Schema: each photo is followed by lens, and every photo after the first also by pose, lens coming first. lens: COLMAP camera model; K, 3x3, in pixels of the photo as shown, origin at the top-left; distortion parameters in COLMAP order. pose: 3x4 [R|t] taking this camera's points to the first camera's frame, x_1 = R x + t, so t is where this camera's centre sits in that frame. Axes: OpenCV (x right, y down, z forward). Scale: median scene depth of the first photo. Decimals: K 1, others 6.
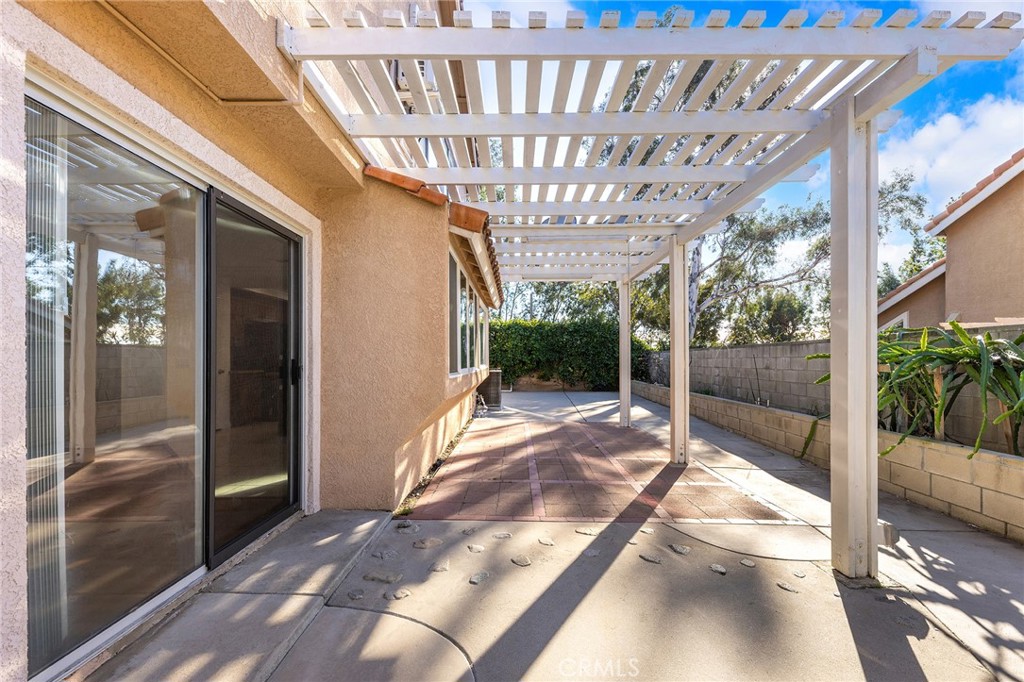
lens RADIAL K [[416.5, 0, 509.0], [0, 416.5, 362.3], [0, 0, 1]] dist [-0.001402, -0.003852]
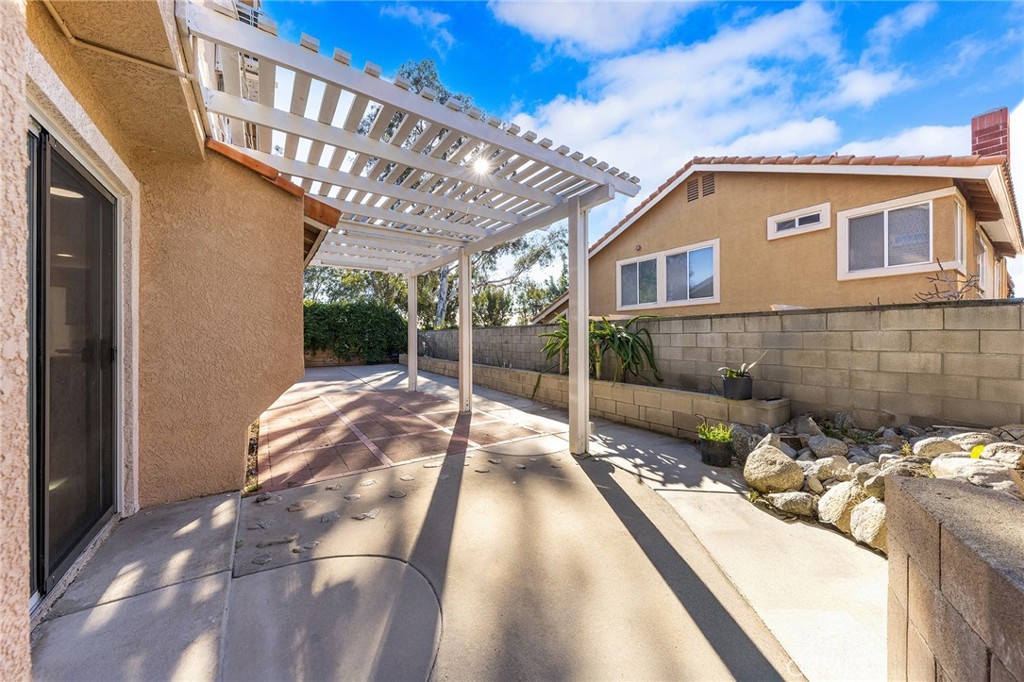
lens RADIAL K [[352.7, 0, 512.0], [0, 352.7, 341.0], [0, 0, 1]] dist [-0.021402, -0.000142]
pose [[0.802930, -0.010453, 0.595982, -0.255156], [0.007508, 0.999944, 0.007423, -0.003126], [-0.596027, -0.001485, 0.802963, -0.061602]]
